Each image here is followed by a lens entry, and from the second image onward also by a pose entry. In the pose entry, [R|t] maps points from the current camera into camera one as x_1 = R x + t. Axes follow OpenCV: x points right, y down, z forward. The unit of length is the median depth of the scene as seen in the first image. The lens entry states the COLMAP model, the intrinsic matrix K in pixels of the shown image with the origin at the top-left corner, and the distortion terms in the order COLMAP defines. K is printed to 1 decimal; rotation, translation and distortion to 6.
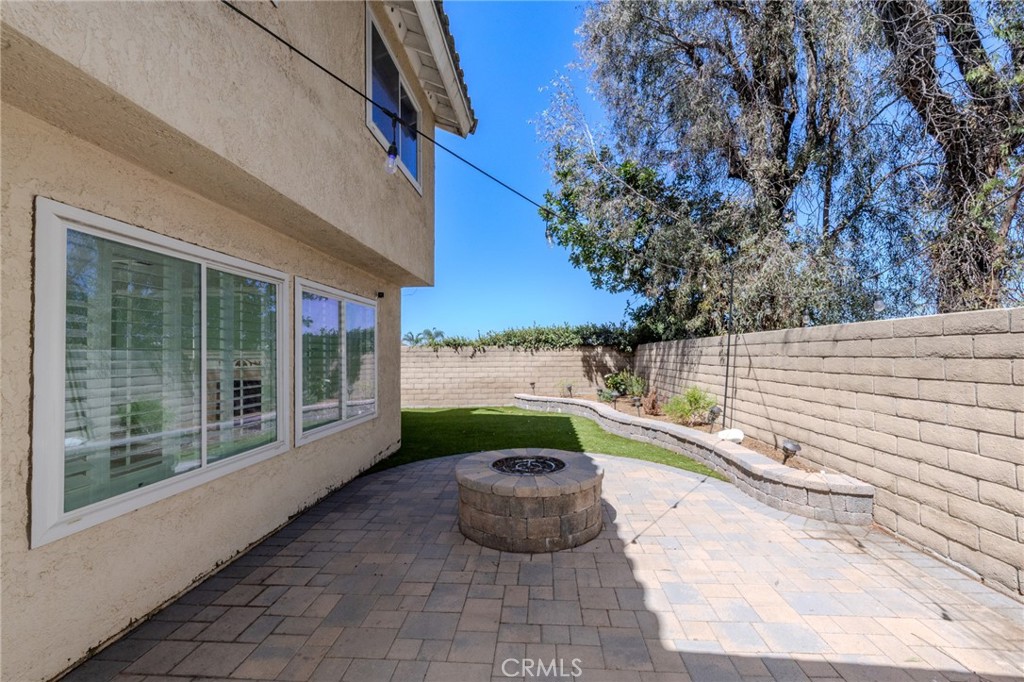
lens RADIAL K [[431.8, 0, 506.1], [0, 431.8, 341.2], [0, 0, 1]] dist [-0.004011, -0.000009]
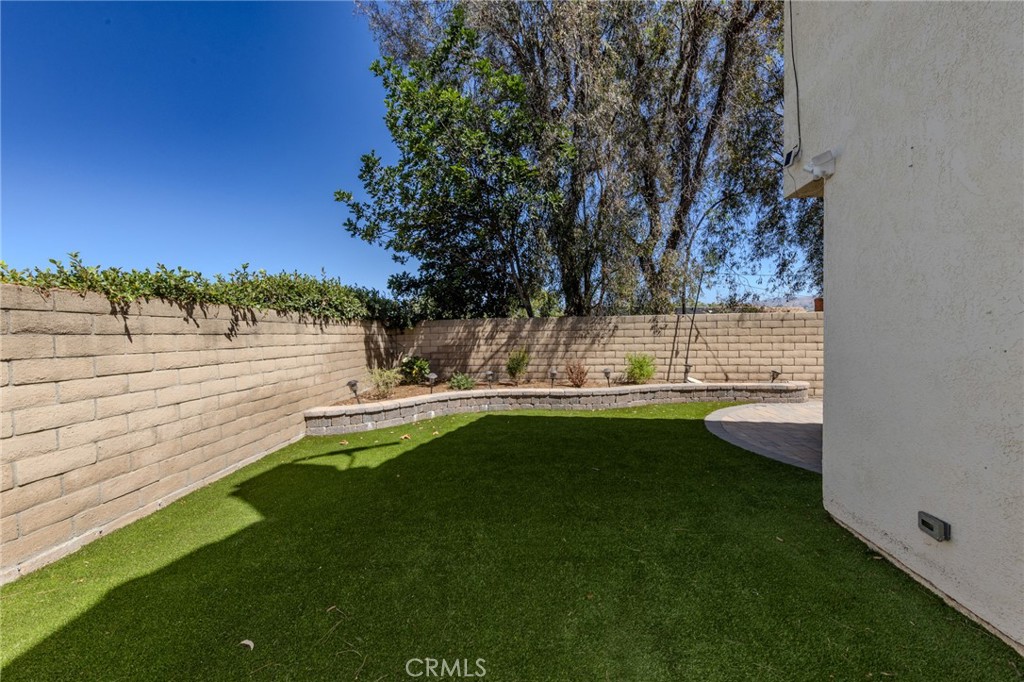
lens RADIAL K [[374.3, 0, 515.2], [0, 374.3, 339.8], [0, 0, 1]] dist [0.006180, -0.000041]
pose [[0.046084, -0.008397, 0.998902, -0.386465], [-0.015655, 0.999836, 0.009127, 0.034162], [-0.998815, -0.016058, 0.045945, 0.748226]]
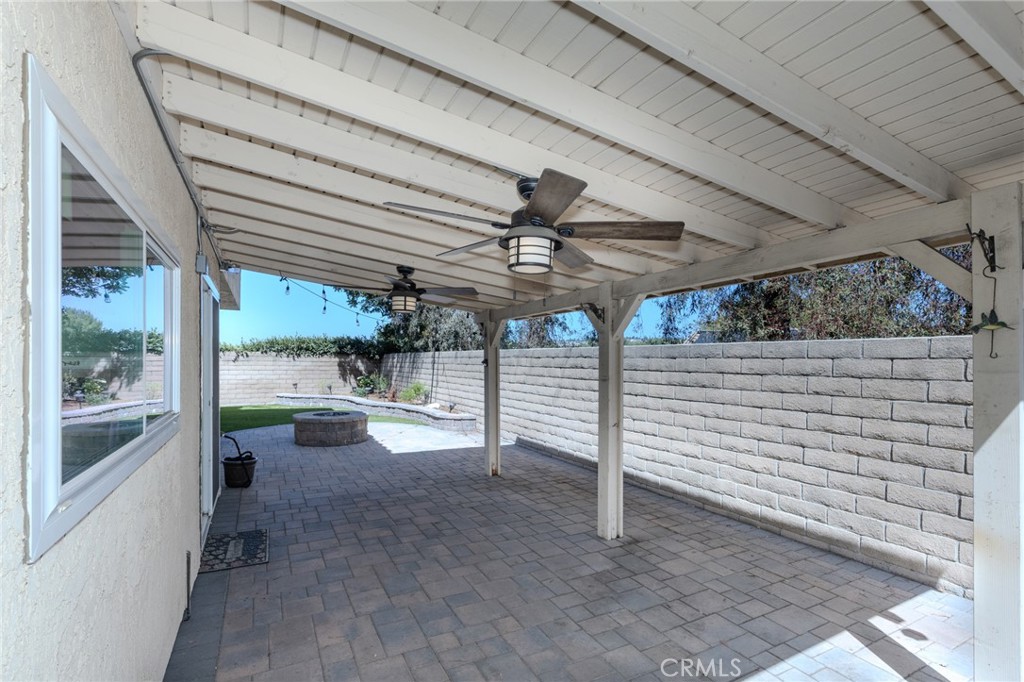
lens RADIAL K [[489.0, 0, 526.4], [0, 489.0, 363.1], [0, 0, 1]] dist [0.003360, -0.000119]
pose [[0.834167, 0.015439, 0.551295, -0.147459], [-0.035176, 0.999062, 0.025247, -0.016569], [-0.550388, -0.040452, 0.833928, -0.463109]]
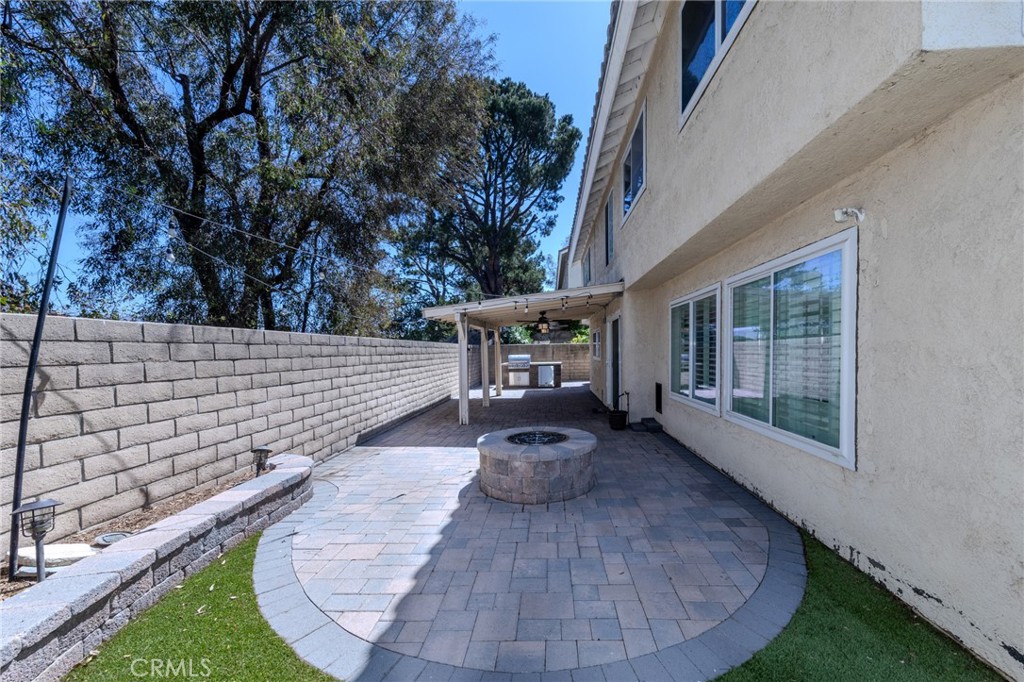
lens RADIAL K [[374.3, 0, 549.8], [0, 374.3, 363.7], [0, 0, 1]] dist [0.006180, -0.000041]
pose [[-0.996188, 0.029933, -0.081941, 0.031167], [0.029412, 0.999539, 0.007560, 0.021321], [0.082130, 0.005121, -0.996609, 0.669897]]
